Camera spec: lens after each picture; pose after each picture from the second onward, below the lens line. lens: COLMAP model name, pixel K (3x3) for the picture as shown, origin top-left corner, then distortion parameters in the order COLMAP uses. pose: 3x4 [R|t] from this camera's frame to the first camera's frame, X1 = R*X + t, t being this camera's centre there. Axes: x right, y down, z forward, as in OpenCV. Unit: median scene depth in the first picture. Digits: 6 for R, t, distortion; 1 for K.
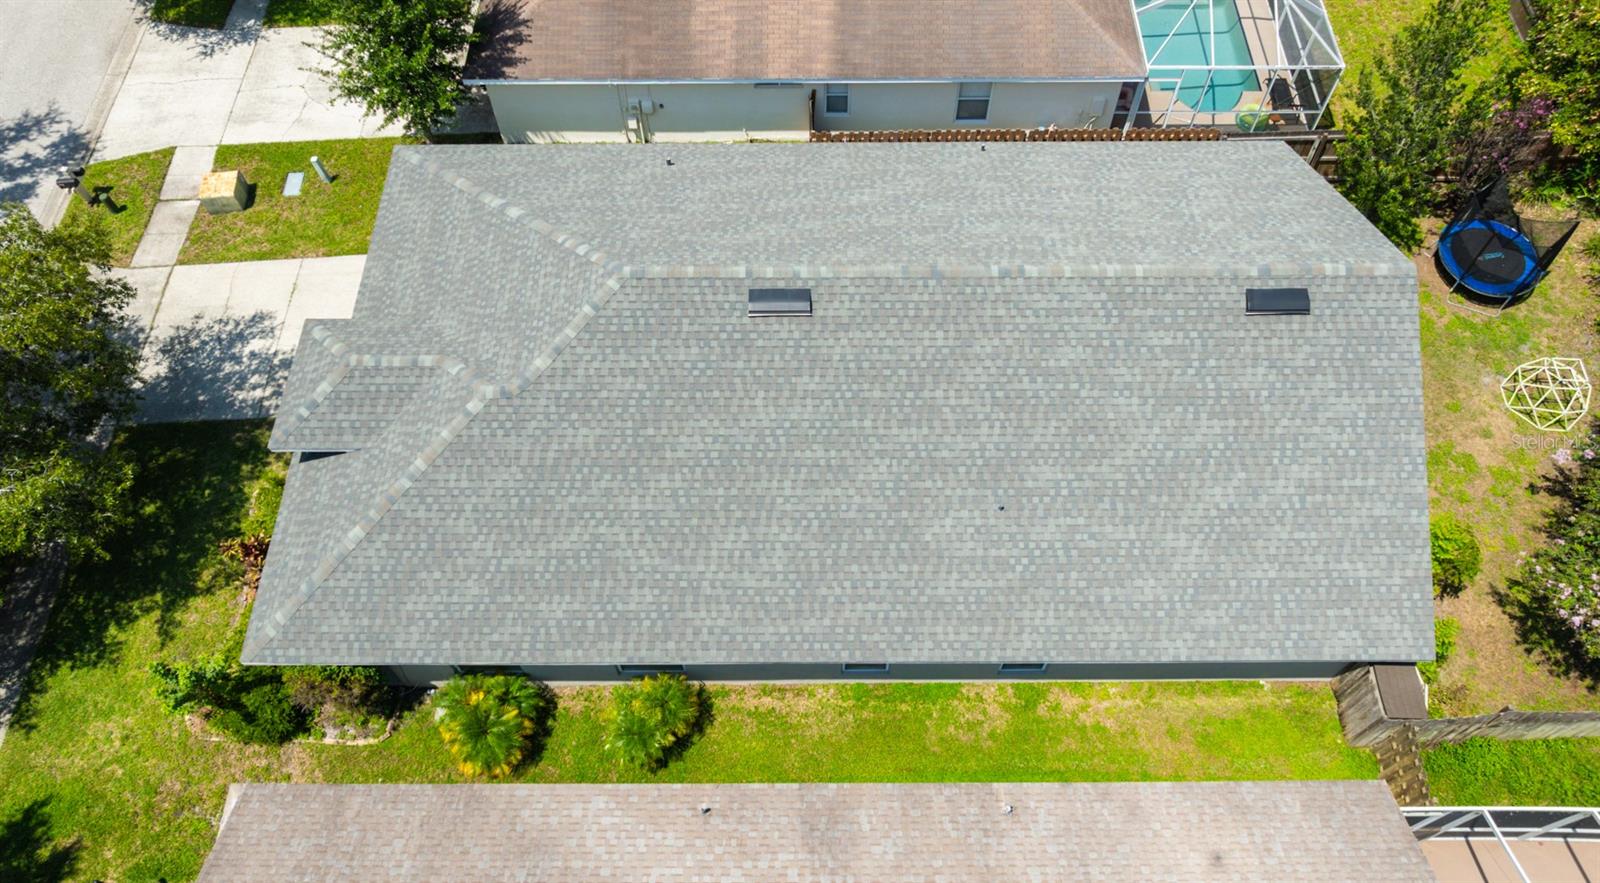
lens RADIAL K [[1169.0, 0, 800.0], [0, 1169.0, 441.5], [0, 0, 1]] dist [-0.089442, 0.108634]
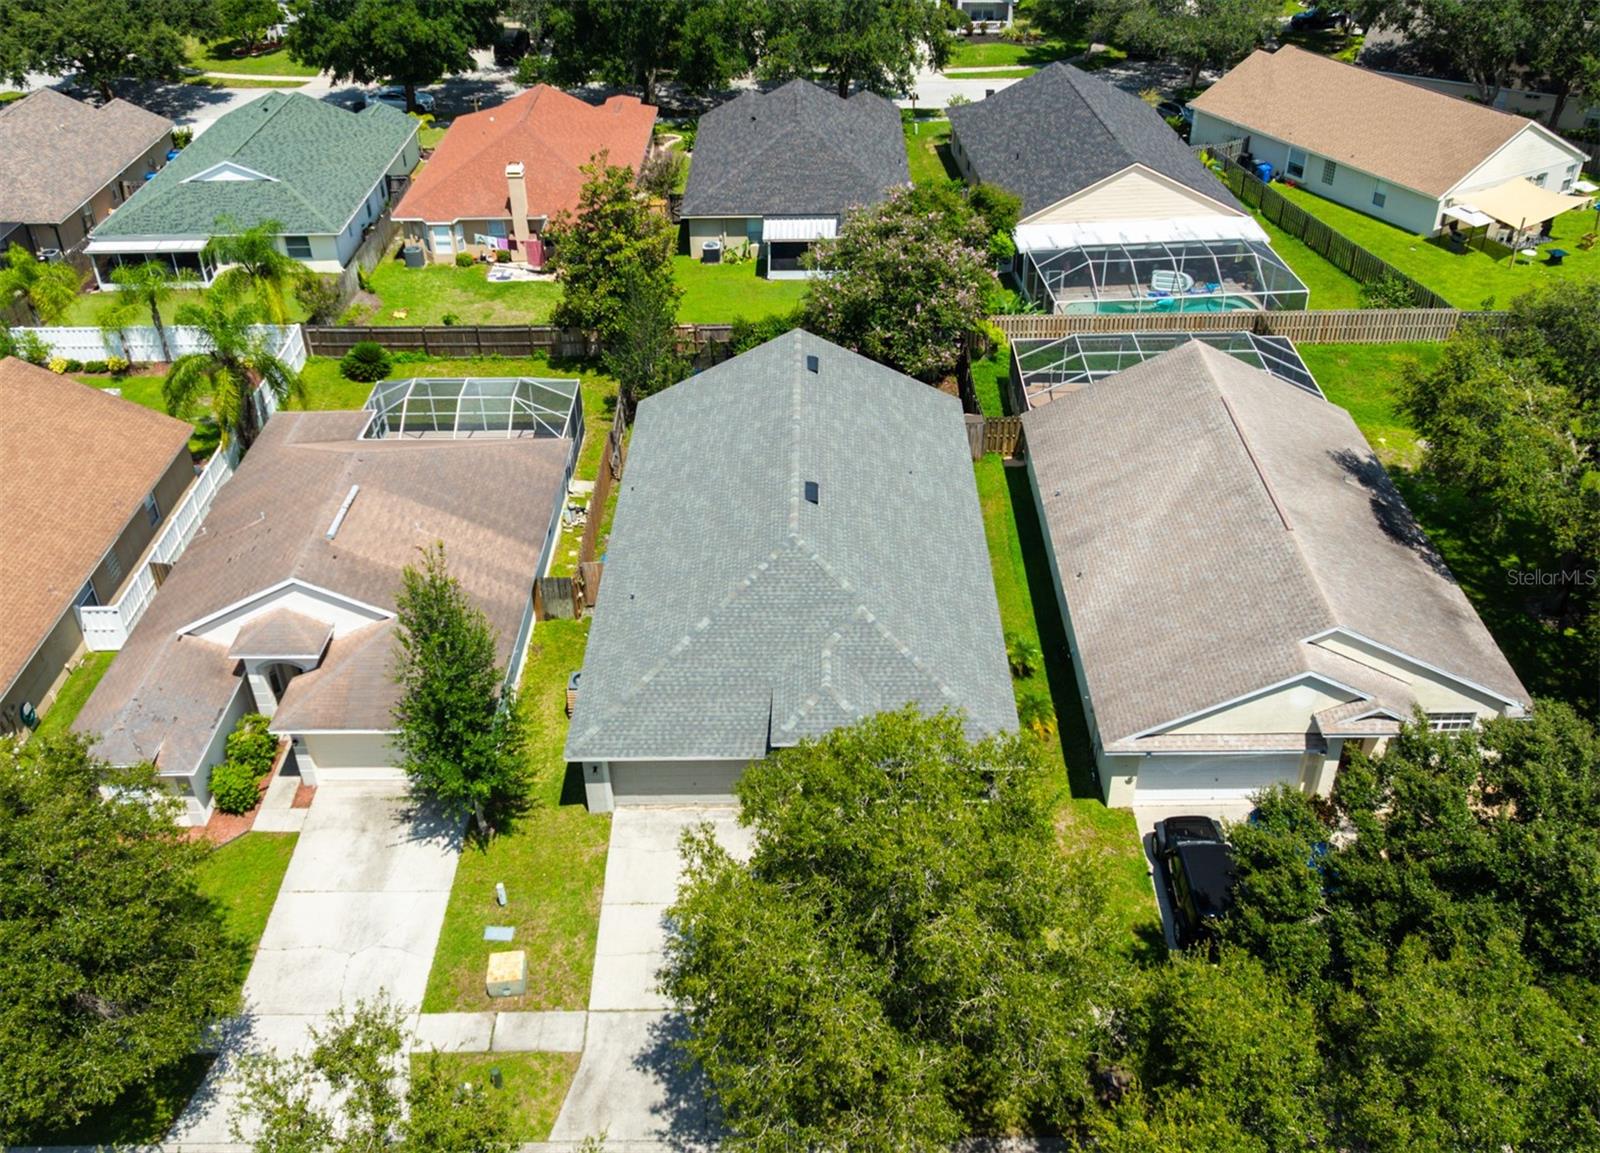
lens RADIAL K [[1439.8, 0, 811.7], [0, 1439.8, 575.6], [0, 0, 1]] dist [-0.014976, -0.008493]
pose [[-0.003181, -0.565729, 0.824585, -1.444812], [0.867011, 0.409317, 0.284168, -0.524204], [-0.498279, 0.715828, 0.489191, 0.024374]]
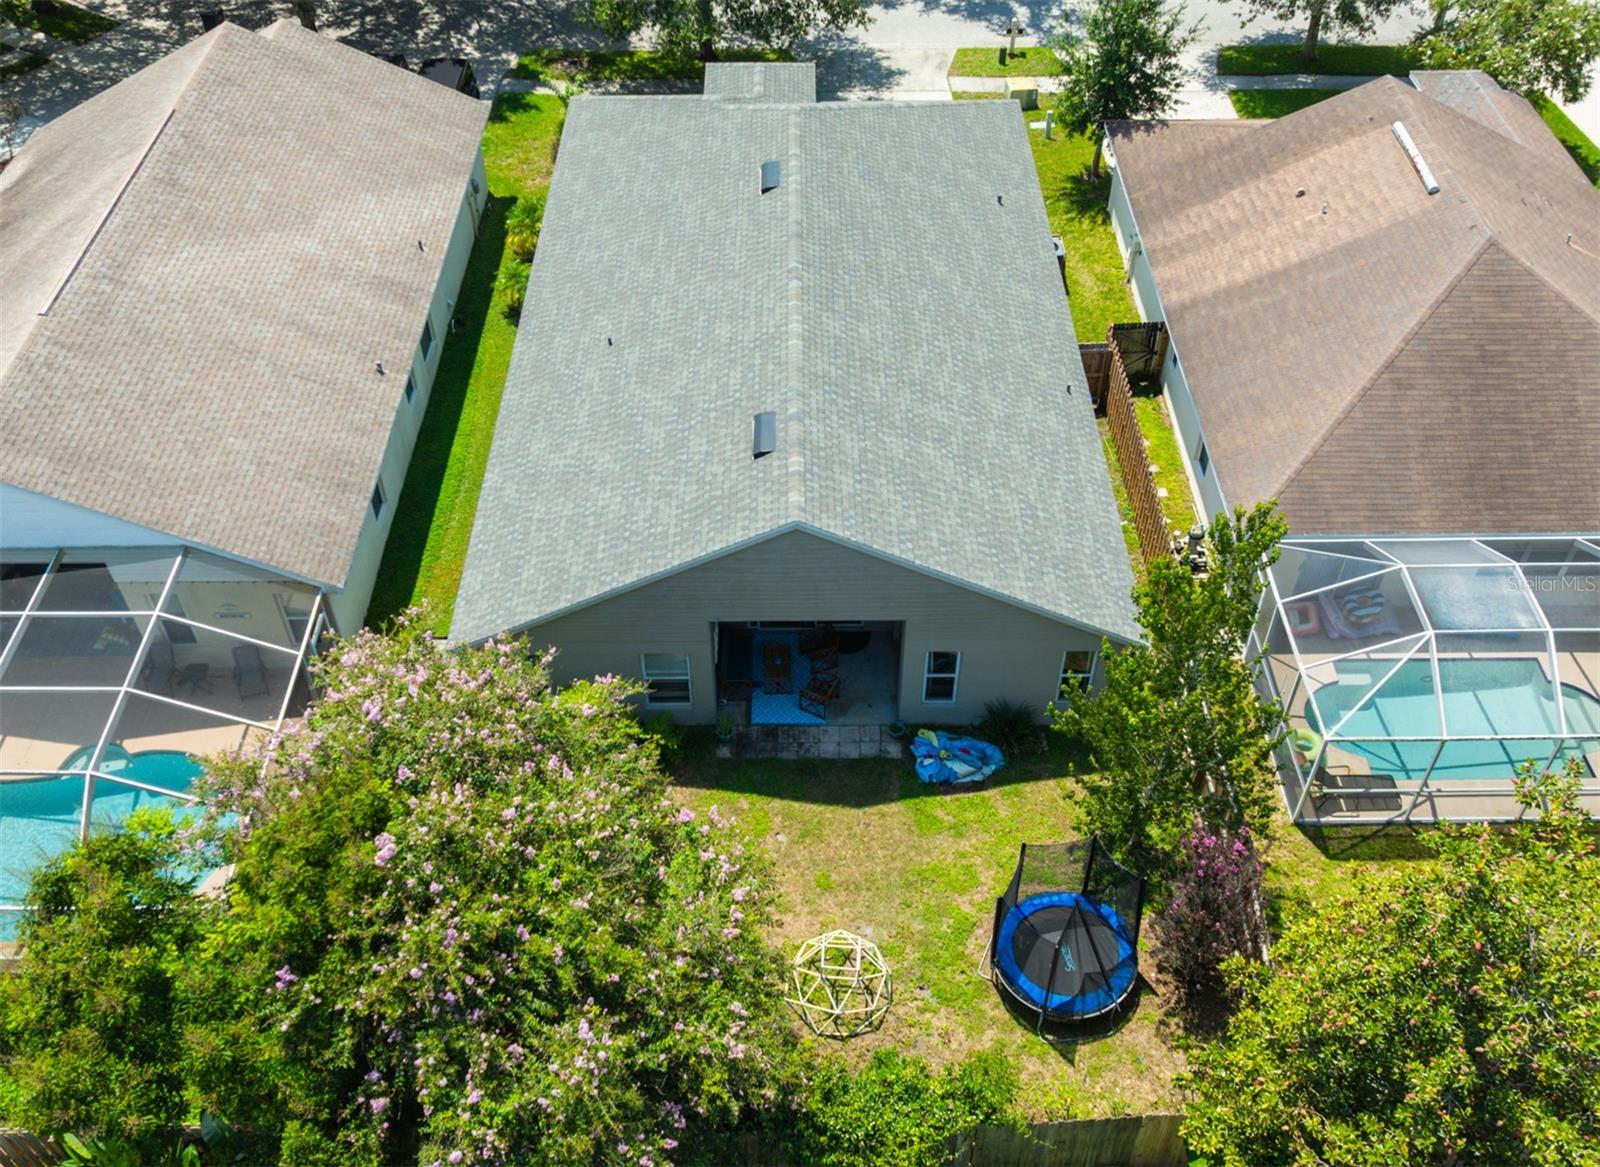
lens RADIAL K [[1432.5, 0, 768.5], [0, 1432.5, 582.9], [0, 0, 1]] dist [0.007056, 0.006250]
pose [[-0.005879, 0.711630, -0.702530, 0.990759], [-0.852052, 0.364169, 0.376016, -0.416239], [0.523424, 0.600803, 0.604205, 0.247630]]
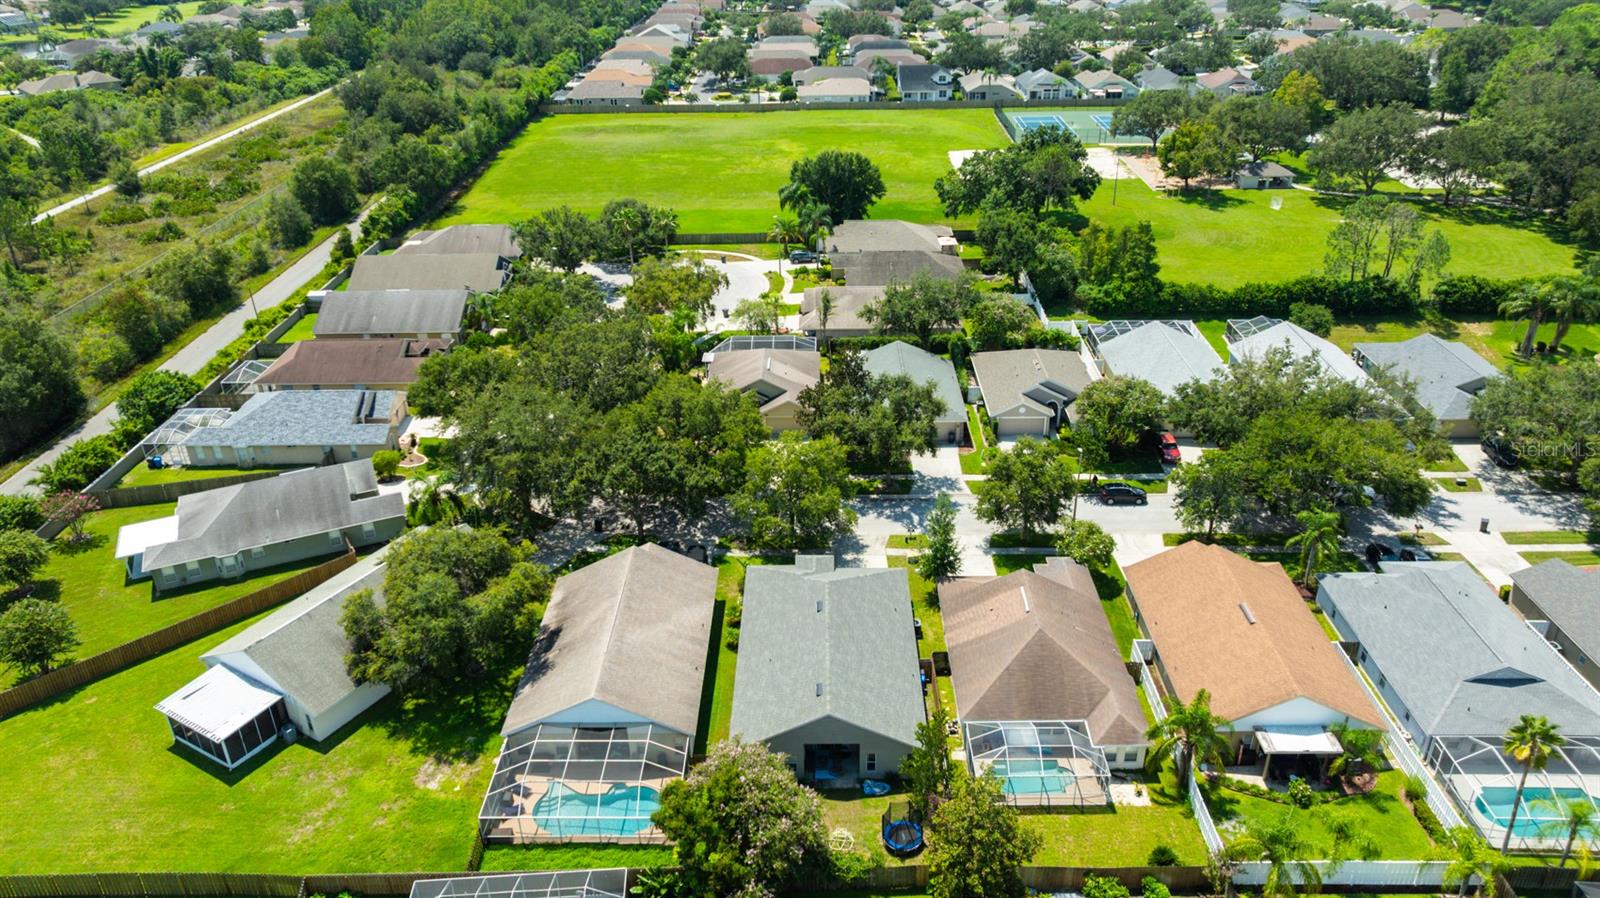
lens RADIAL K [[1123.0, 0, 800.0], [0, 1123.0, 449.0], [0, 0, 1]] dist [-0.007516, -0.004829]
pose [[-0.009289, 0.465172, -0.885172, 2.262107], [-0.852375, 0.459168, 0.250245, -0.947522], [0.522849, 0.756822, 0.392236, -0.679017]]
